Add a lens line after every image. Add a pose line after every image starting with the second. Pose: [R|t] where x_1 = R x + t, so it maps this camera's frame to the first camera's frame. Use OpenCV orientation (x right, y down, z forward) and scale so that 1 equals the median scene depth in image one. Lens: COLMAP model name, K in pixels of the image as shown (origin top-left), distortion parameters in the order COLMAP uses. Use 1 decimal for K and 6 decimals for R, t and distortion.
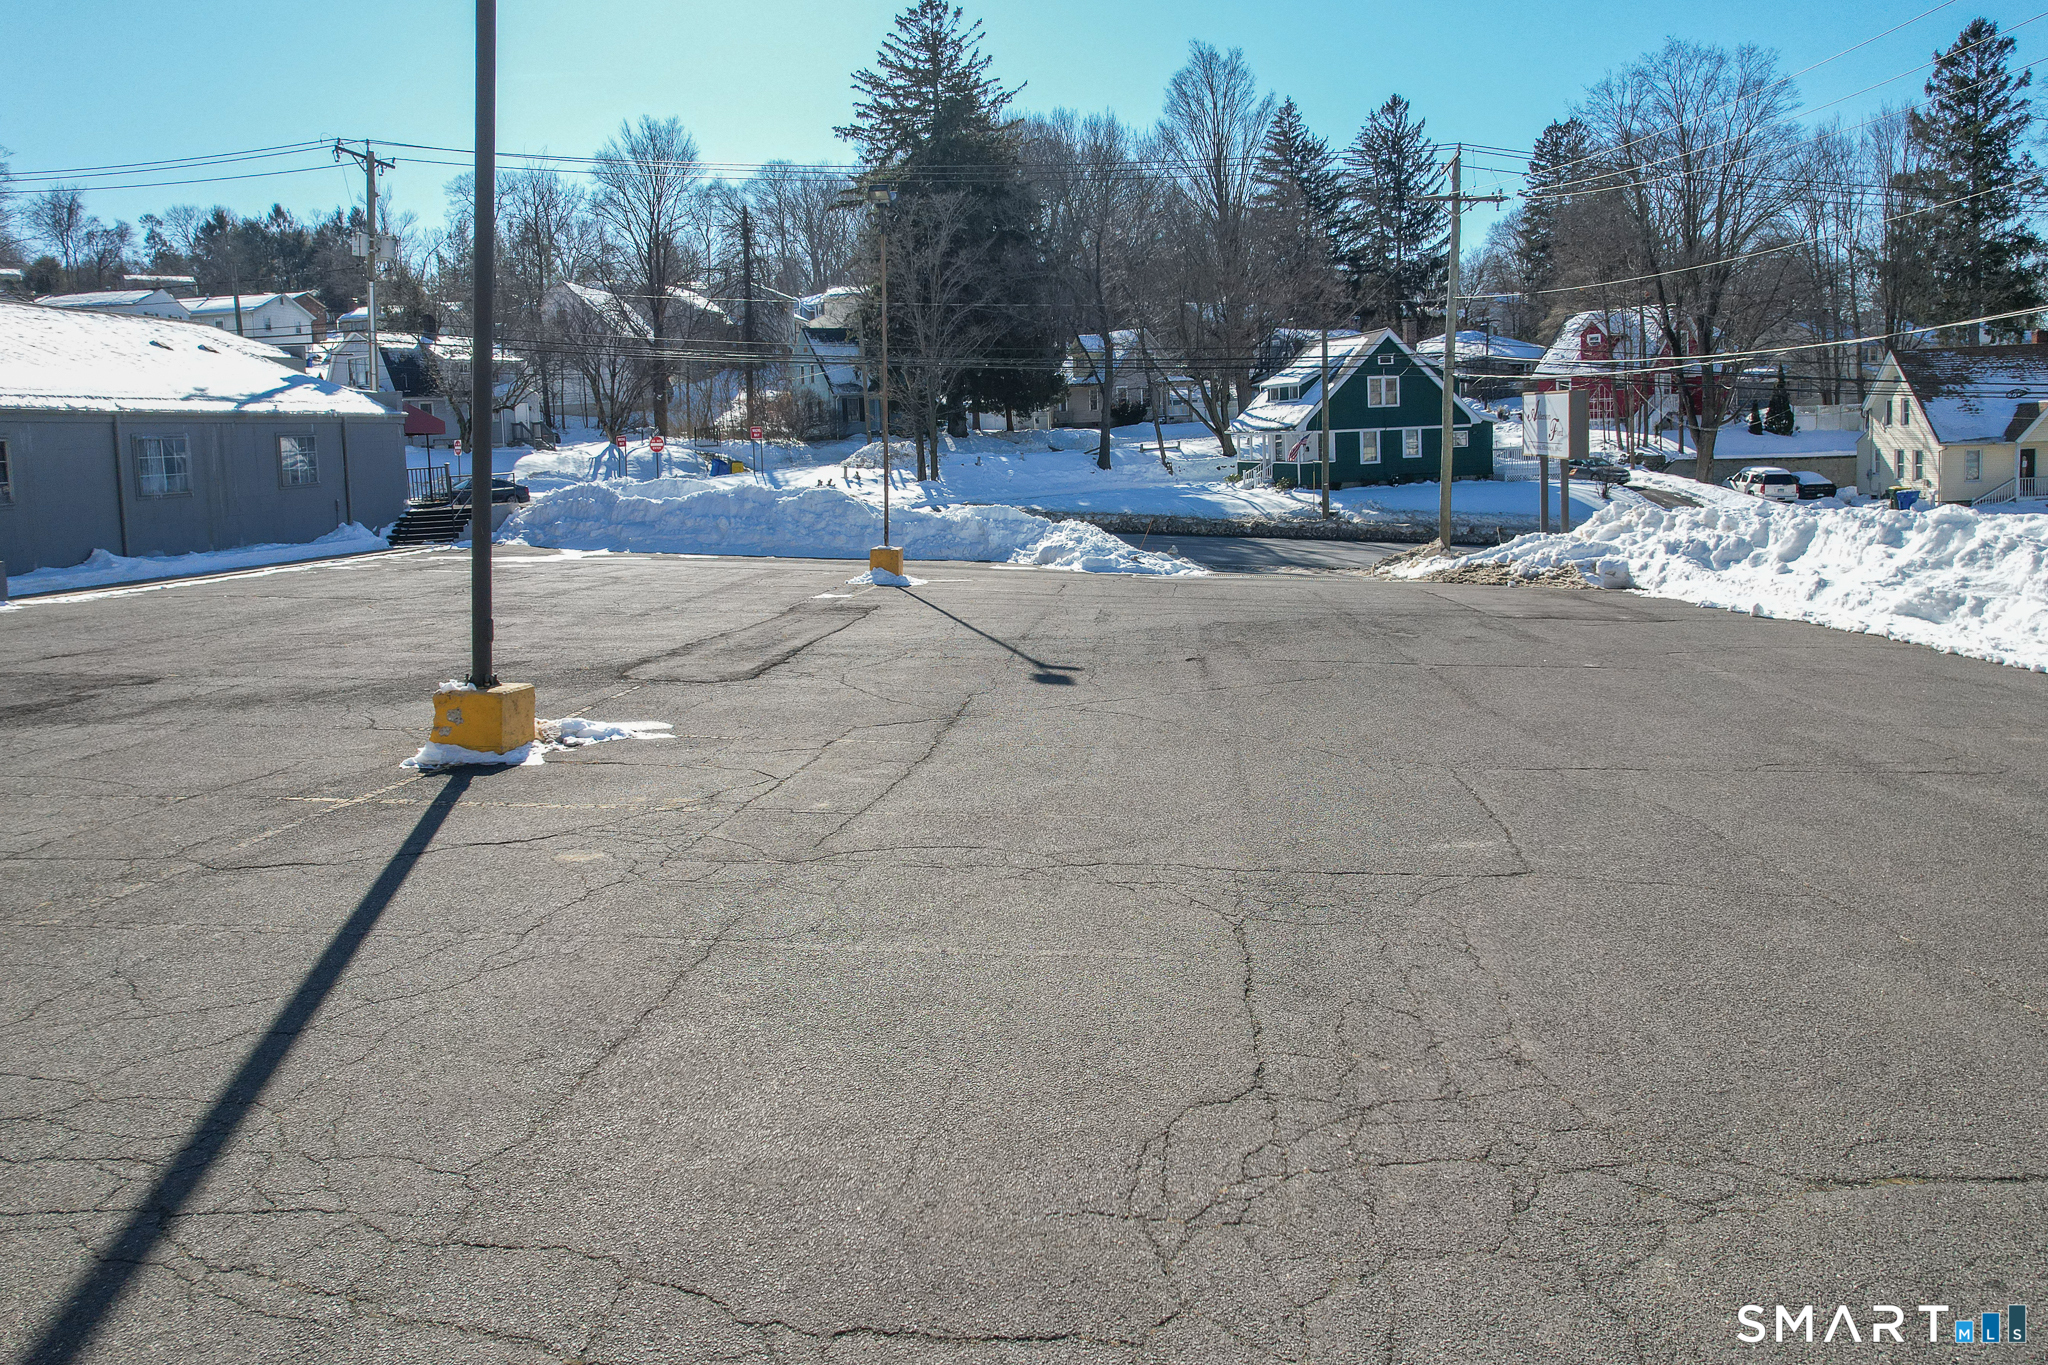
lens RADIAL K [[1367.9, 0, 1102.9], [0, 1367.9, 655.0], [0, 0, 1]] dist [-0.062111, 0.052275]
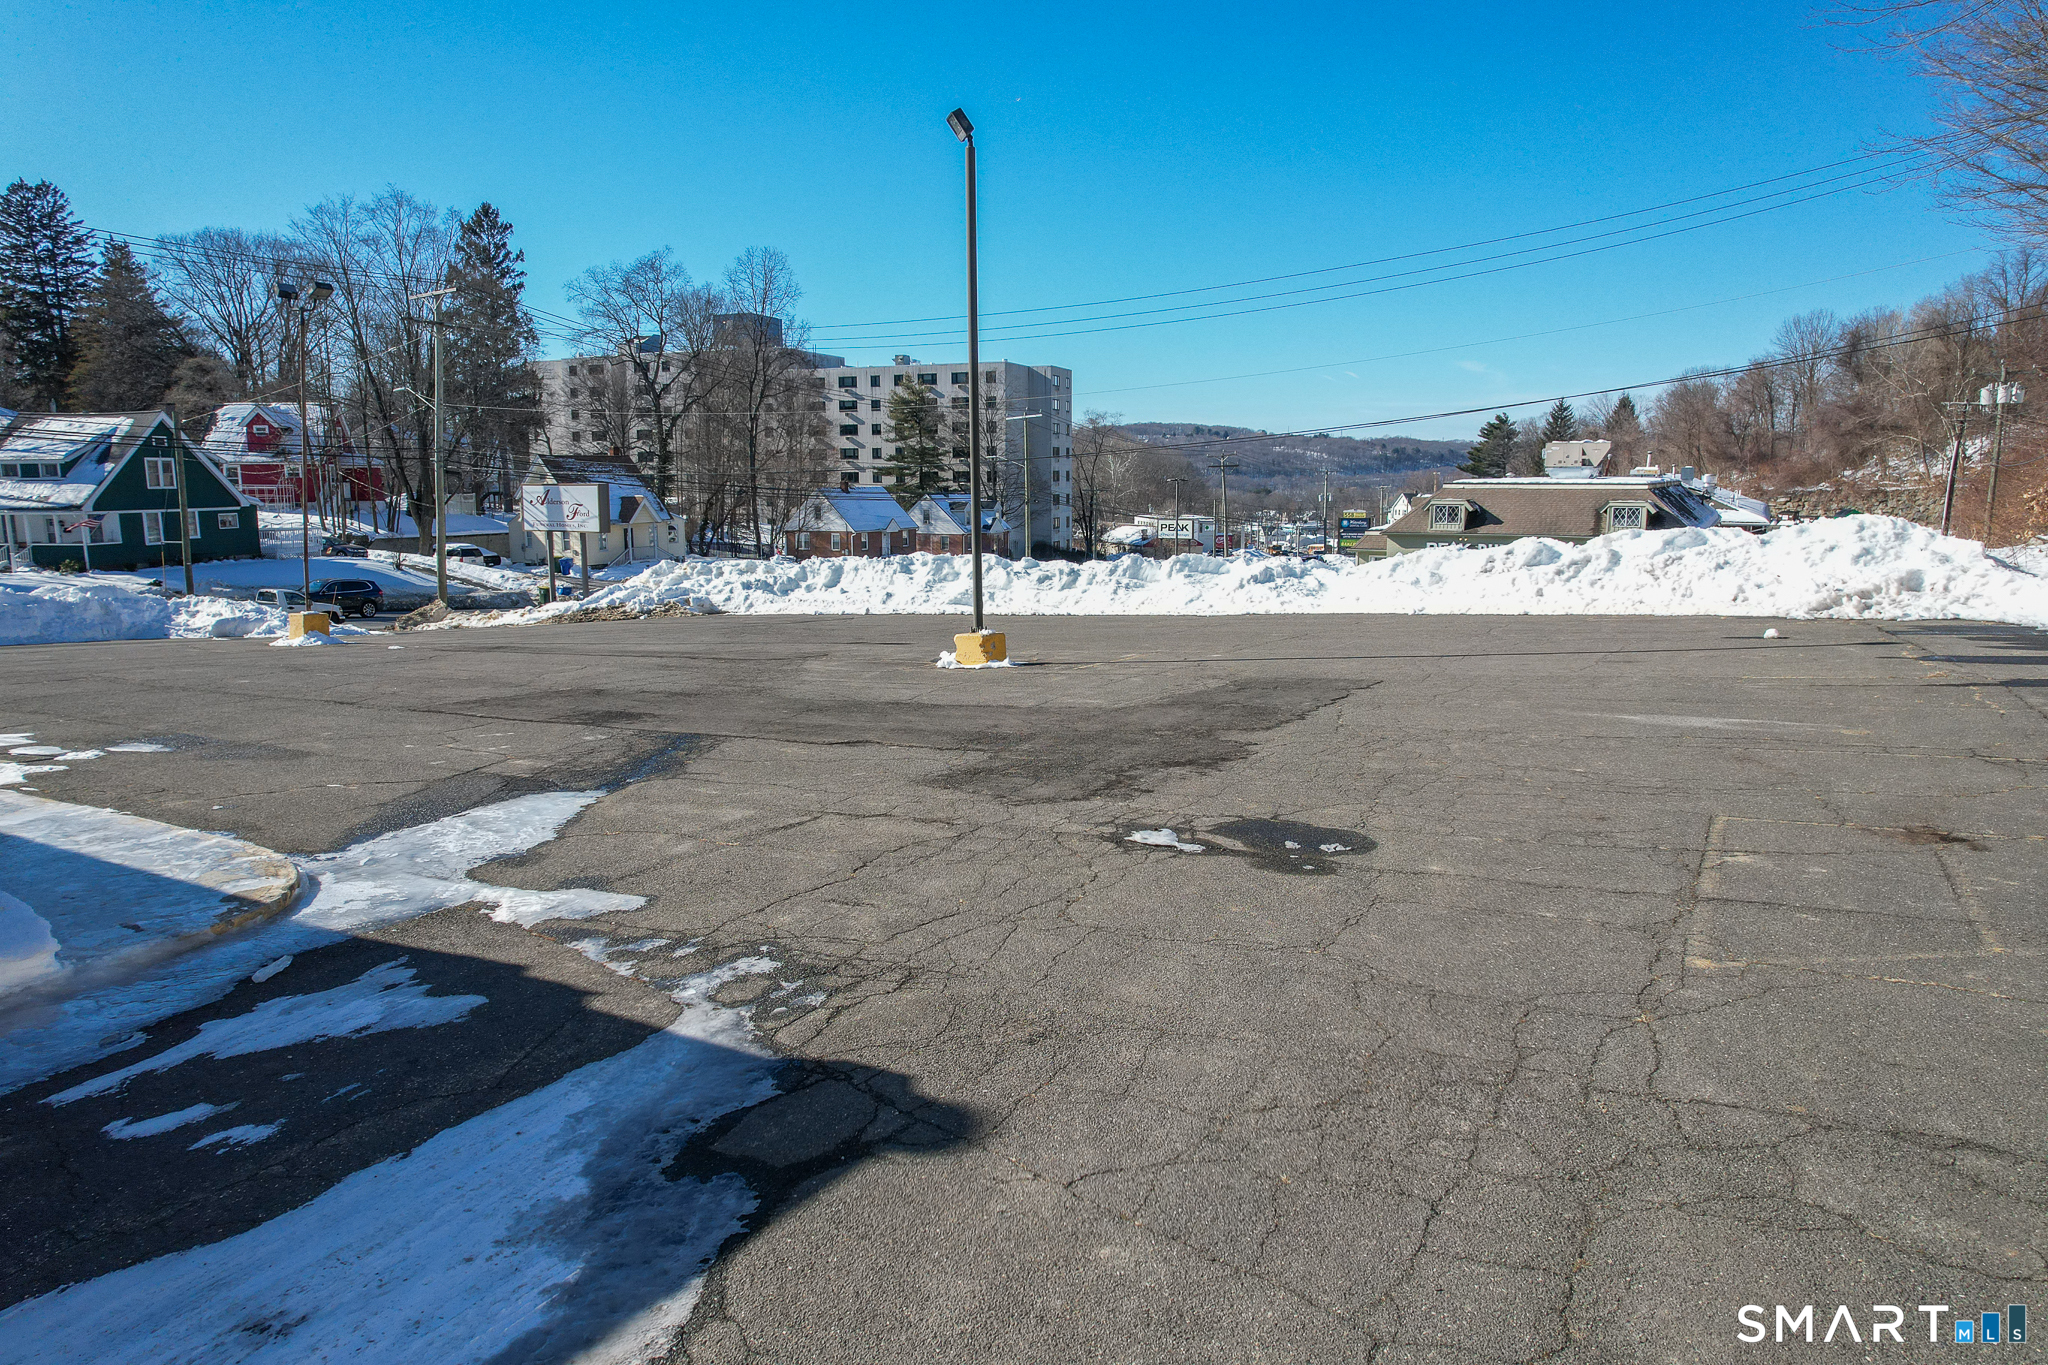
lens RADIAL K [[1367.9, 0, 1022.9], [0, 1367.9, 690.7], [0, 0, 1]] dist [-0.062111, 0.052275]
pose [[0.423772, -0.103503, 0.899836, -0.436528], [0.136786, 0.989369, 0.049383, 0.004388], [-0.895381, 0.102157, 0.433425, 0.010267]]
